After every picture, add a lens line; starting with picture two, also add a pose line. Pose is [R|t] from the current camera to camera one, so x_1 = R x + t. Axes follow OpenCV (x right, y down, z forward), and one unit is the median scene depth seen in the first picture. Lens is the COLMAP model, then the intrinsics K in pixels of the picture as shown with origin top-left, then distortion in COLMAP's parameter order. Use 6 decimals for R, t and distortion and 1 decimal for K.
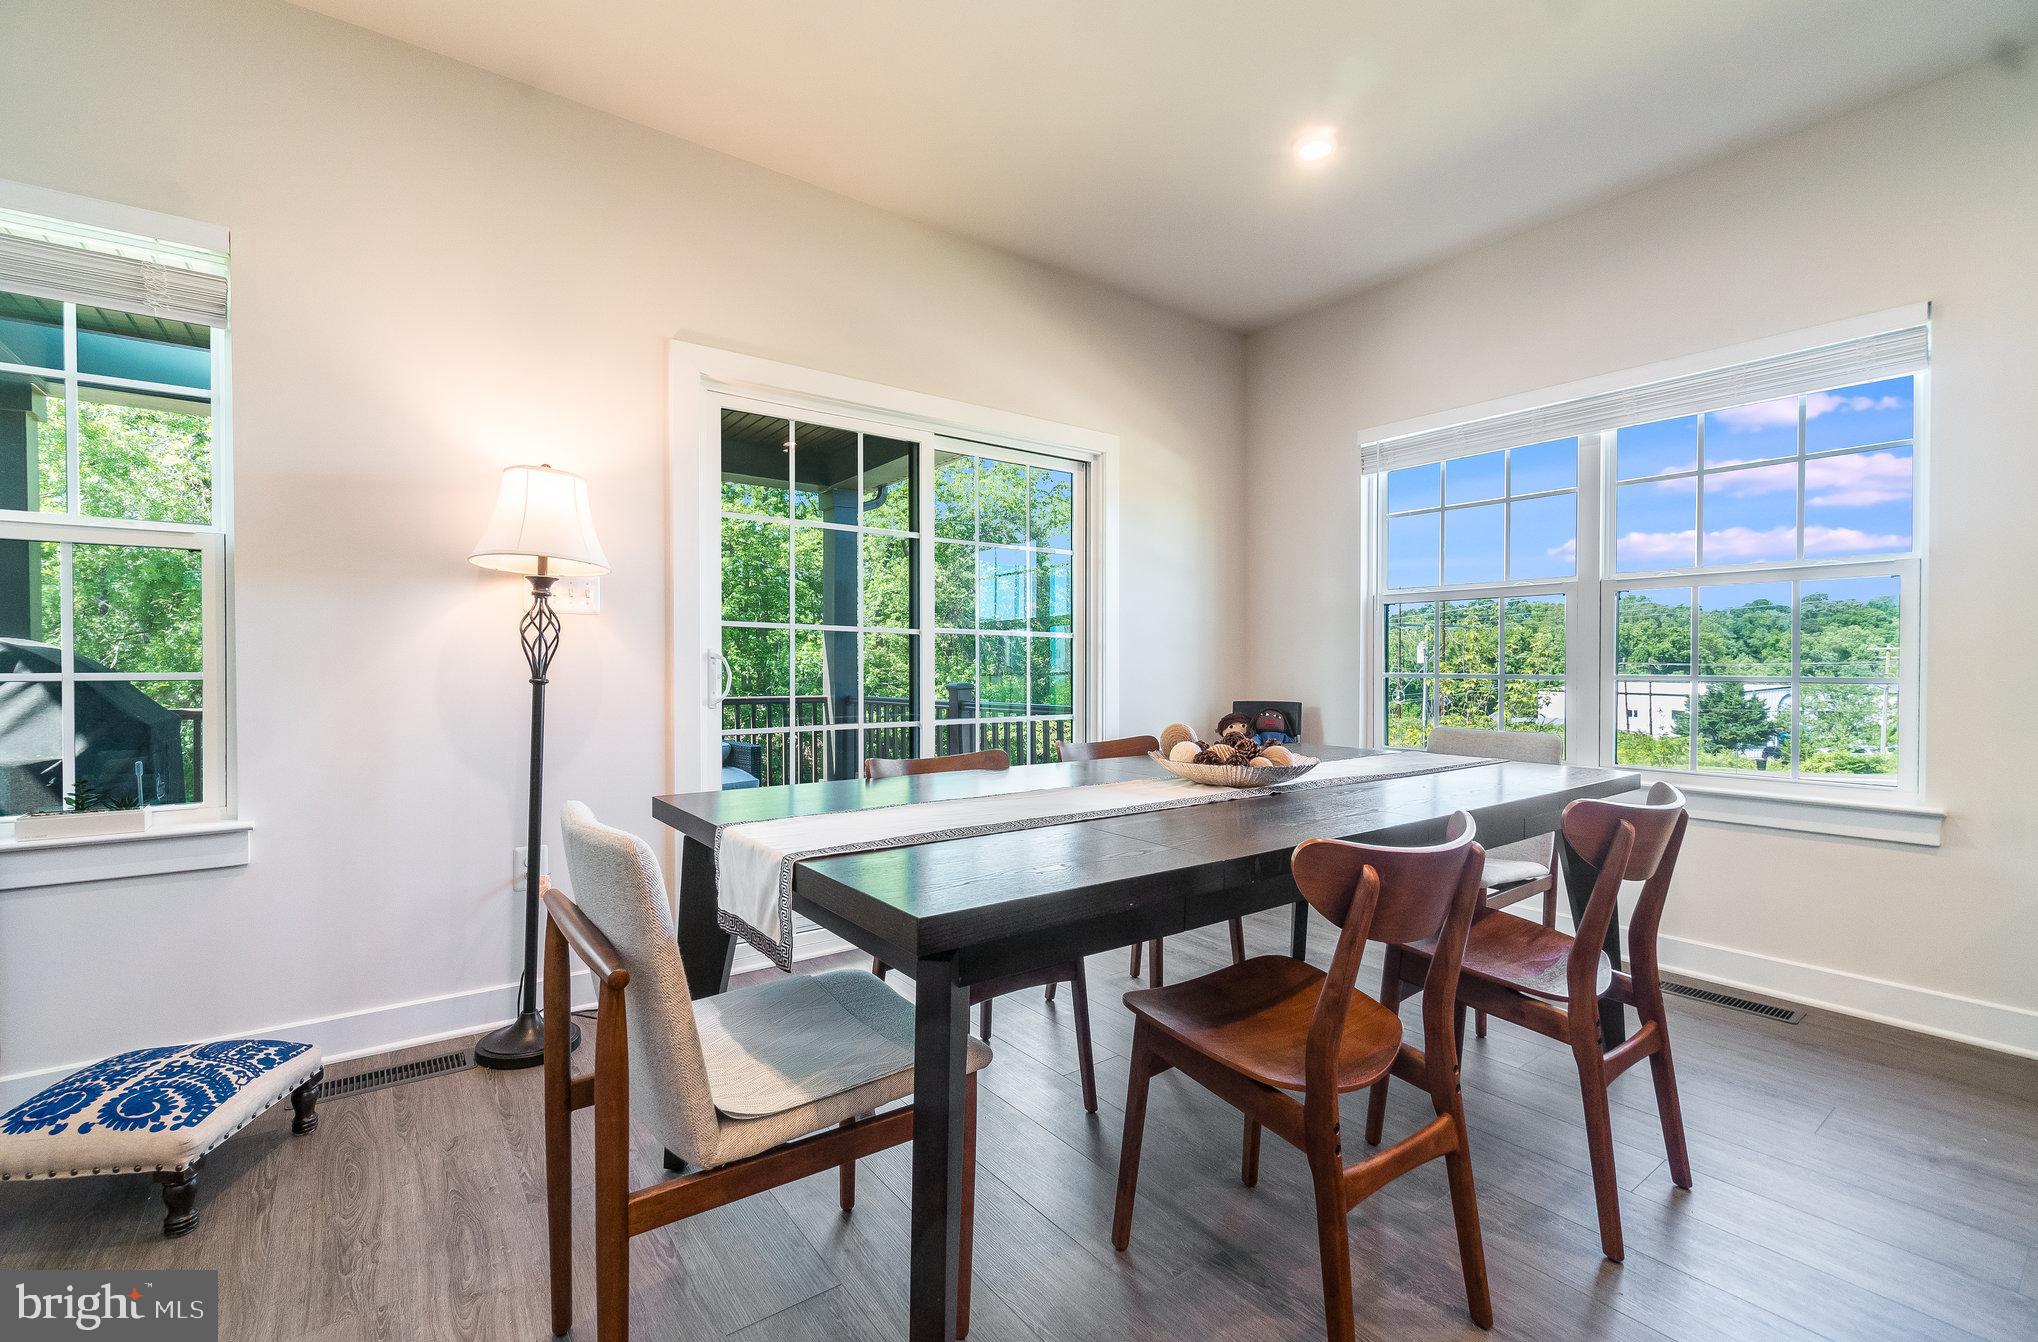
lens RADIAL K [[911.5, 0, 1019.0], [0, 911.5, 671.0], [0, 0, 1]] dist [0.002849, 0.000222]
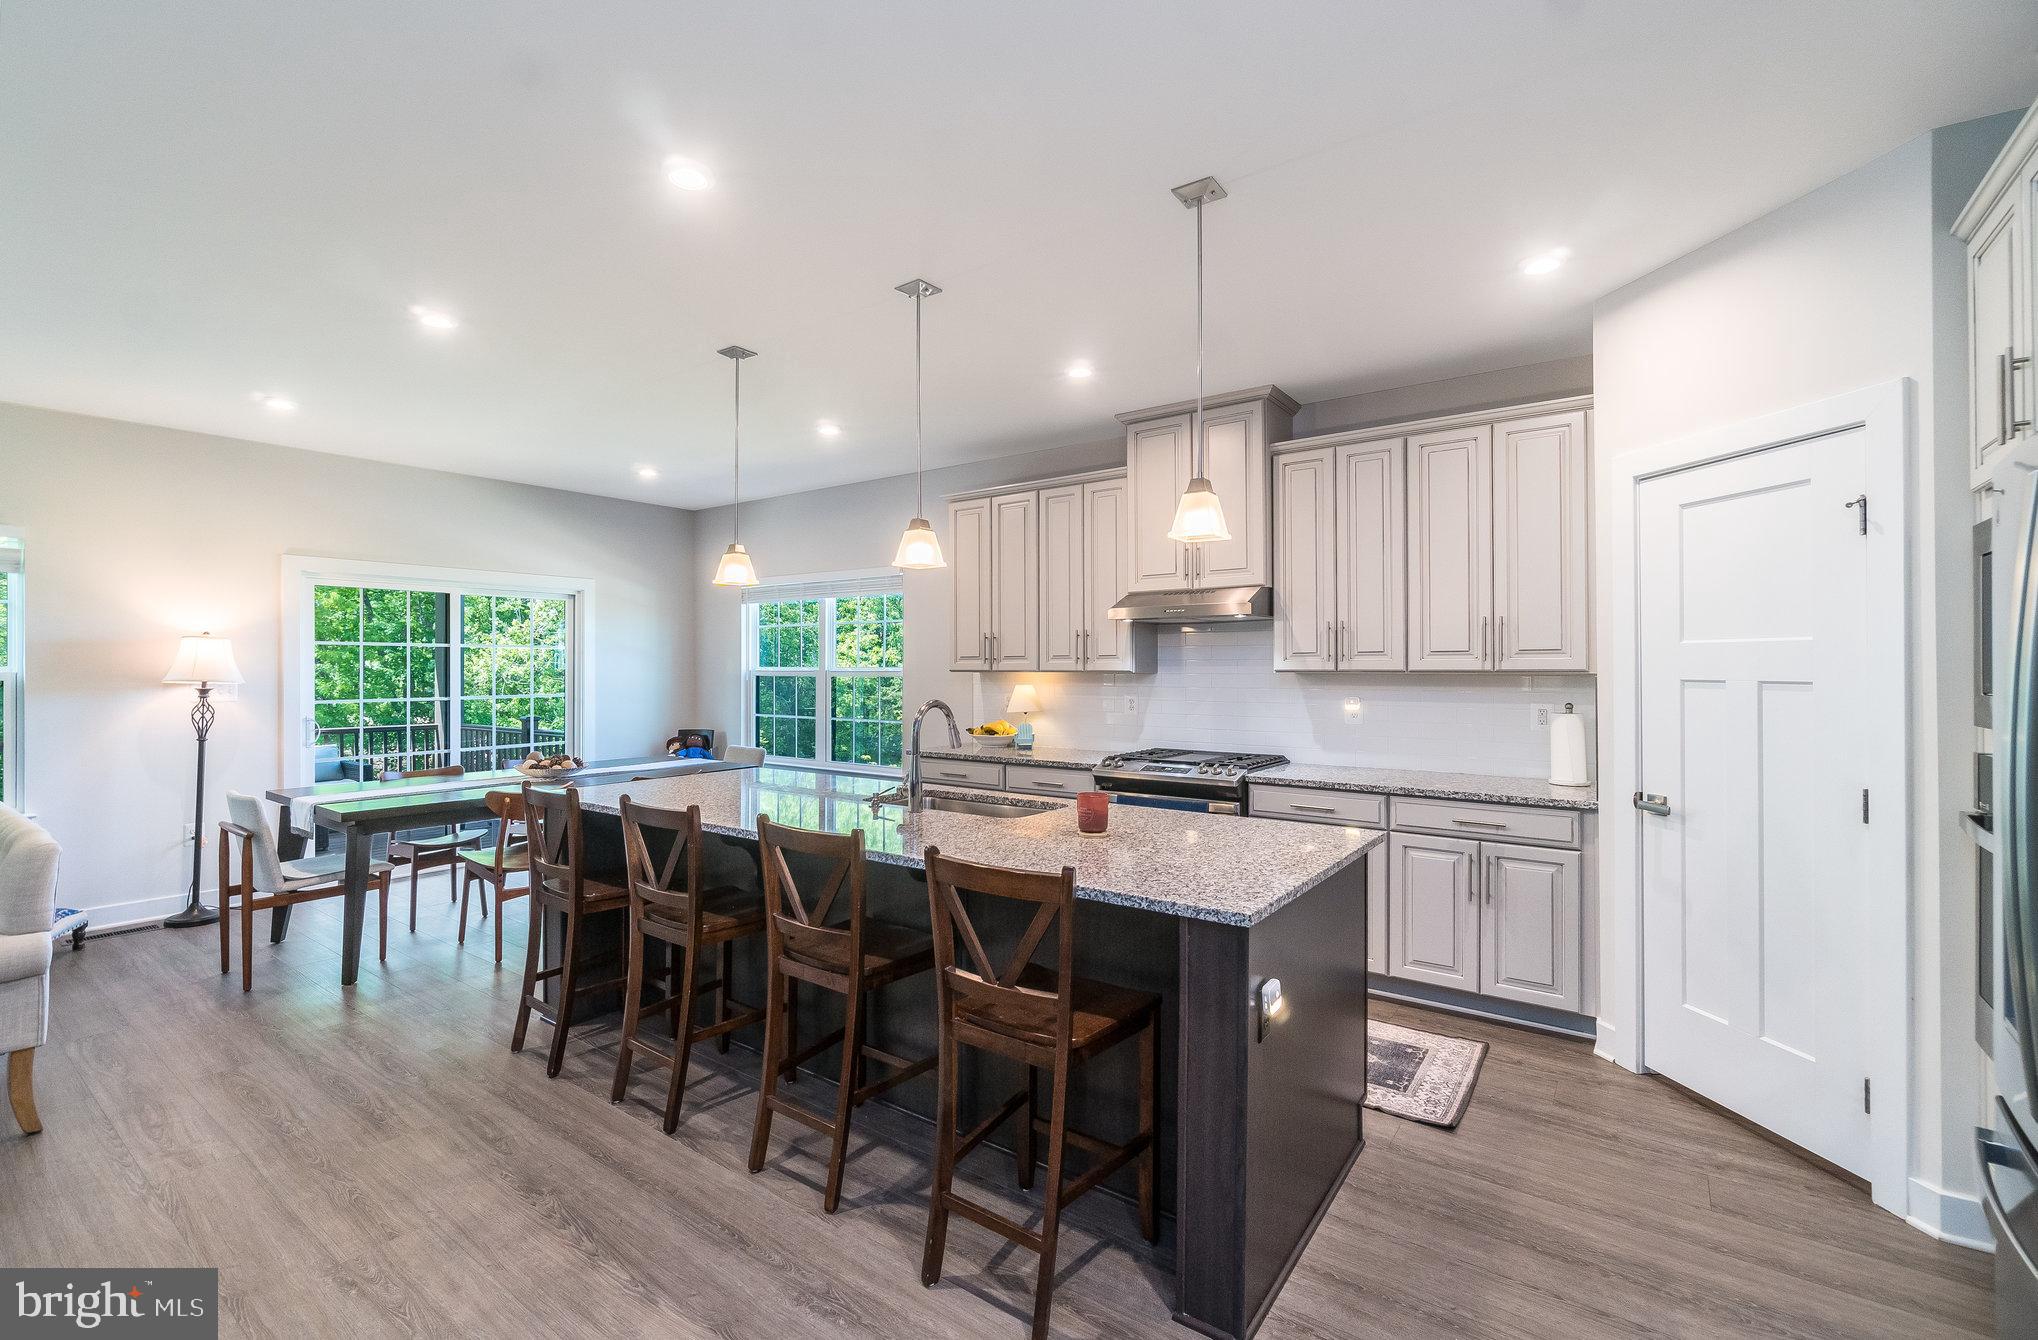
lens RADIAL K [[887.6, 0, 1019.0], [0, 887.6, 670.0], [0, 0, 1]] dist [-0.001854, -0.000551]
pose [[0.955231, -0.003279, 0.295843, 0.626982], [0.004163, 0.999989, -0.002360, -0.129978], [-0.295832, 0.003486, 0.955234, -1.418826]]
